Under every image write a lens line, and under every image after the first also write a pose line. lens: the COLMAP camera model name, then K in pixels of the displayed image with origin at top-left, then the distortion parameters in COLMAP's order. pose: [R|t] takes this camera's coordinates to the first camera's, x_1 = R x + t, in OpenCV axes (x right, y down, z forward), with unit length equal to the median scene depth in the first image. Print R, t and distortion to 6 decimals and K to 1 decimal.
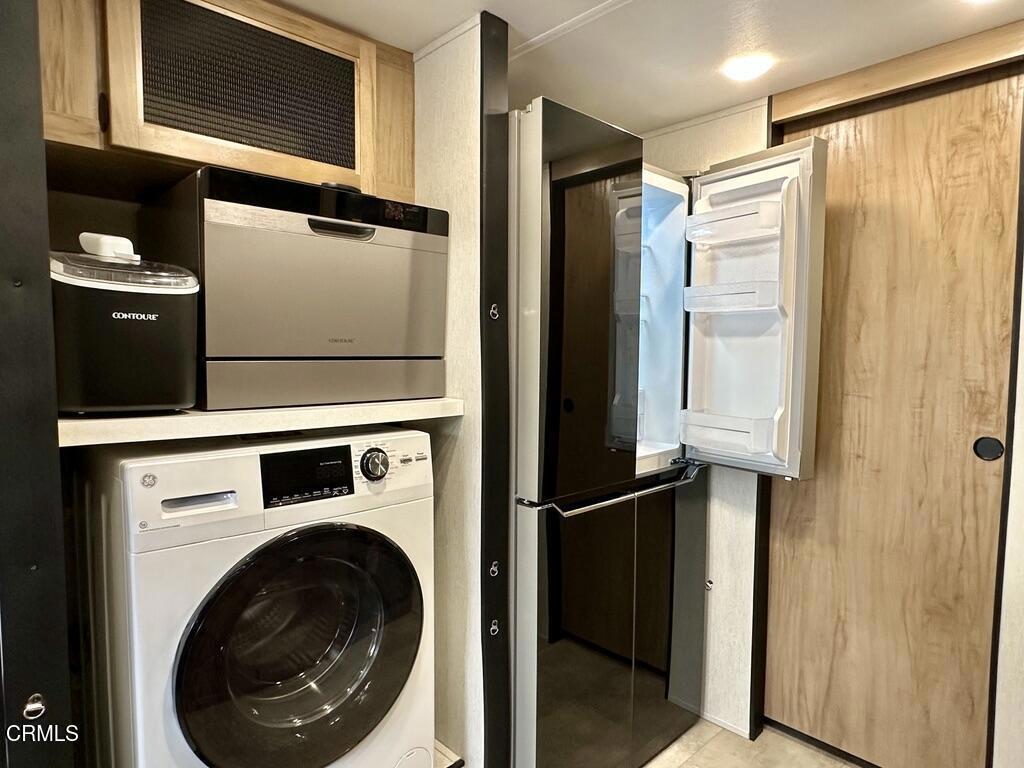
lens RADIAL K [[619.1, 0, 508.4], [0, 619.1, 392.9], [0, 0, 1]] dist [-0.004870, -0.001894]
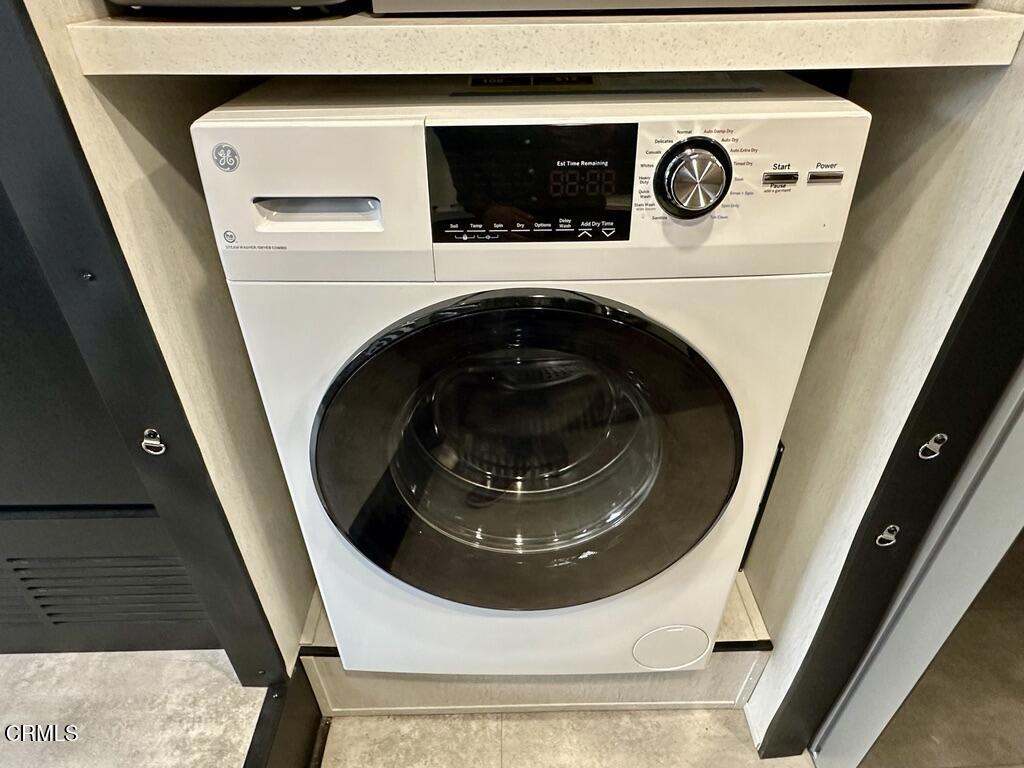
lens RADIAL K [[606.9, 0, 501.9], [0, 606.9, 398.8], [0, 0, 1]] dist [-0.004195, 0.002905]
pose [[0.726601, 0.381844, -0.571180, -0.013194], [-0.026813, 0.846466, 0.531768, 0.023218], [0.686536, -0.371068, 0.625281, 0.559527]]
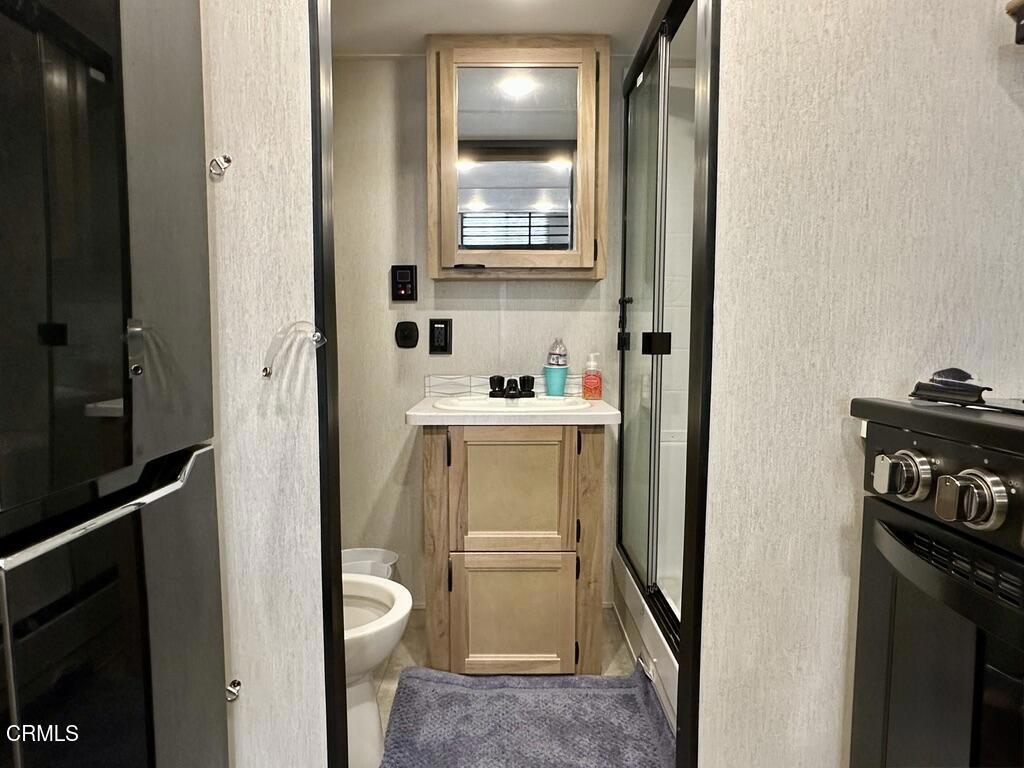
lens RADIAL K [[616.9, 0, 508.3], [0, 616.9, 388.8], [0, 0, 1]] dist [-0.007881, 0.000149]
pose [[0.687045, -0.065314, 0.723674, 0.211696], [0.052156, 0.997816, 0.040540, 0.098361], [-0.724741, 0.009891, 0.688951, 0.771964]]
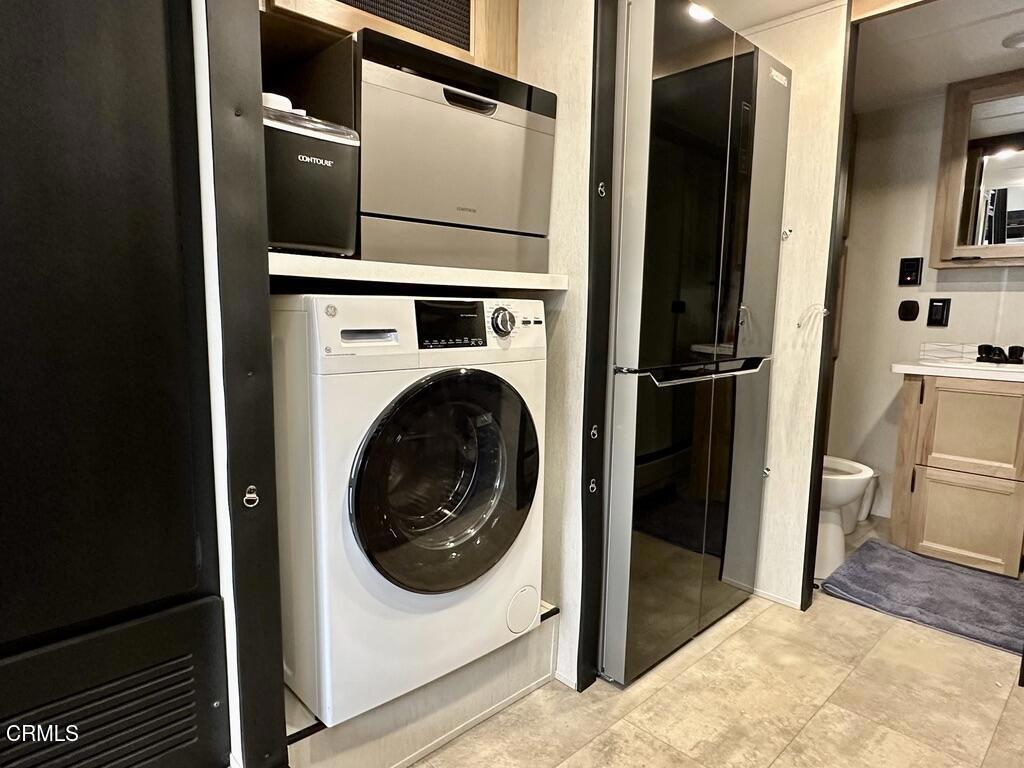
lens RADIAL K [[616.9, 0, 508.3], [0, 616.9, 388.8], [0, 0, 1]] dist [-0.007881, 0.000149]
pose [[0.999955, 0.008203, 0.004800, -0.198698], [-0.008500, 0.997817, 0.065495, 0.152869], [-0.004252, -0.065533, 0.997841, -0.085692]]
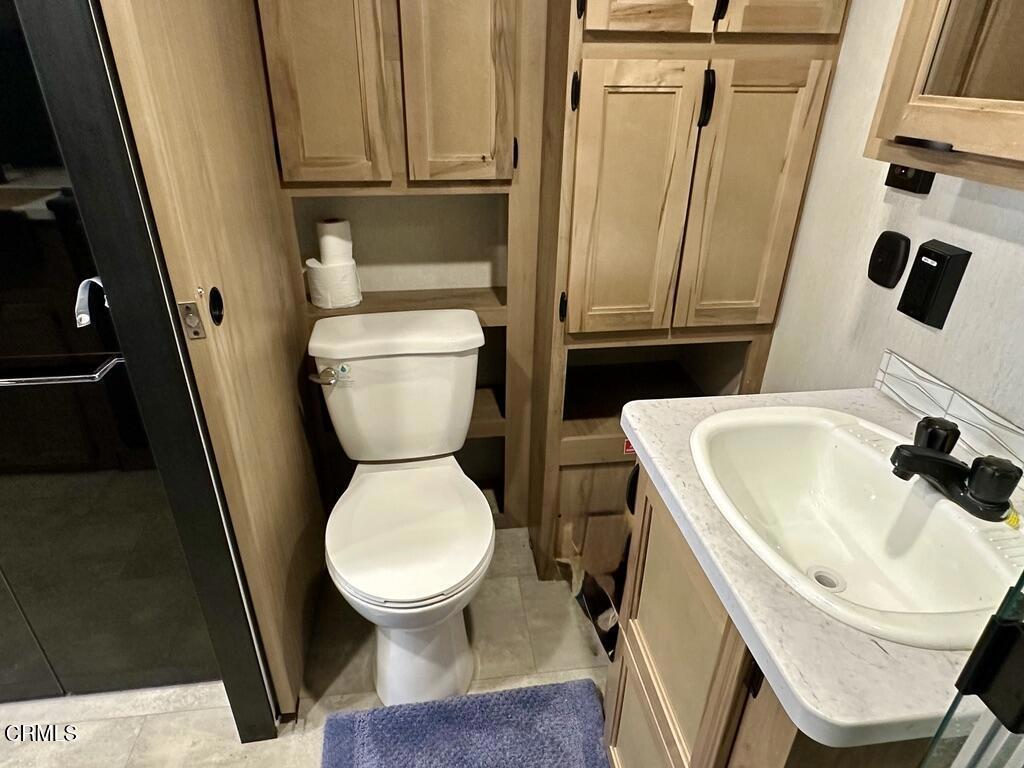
lens RADIAL K [[619.1, 0, 508.4], [0, 619.1, 392.9], [0, 0, 1]] dist [-0.004870, -0.001894]
pose [[0.811017, 0.280546, -0.513367, 1.302866], [-0.048716, 0.906855, 0.418618, -0.155953], [0.582991, -0.314497, 0.749142, 1.132628]]
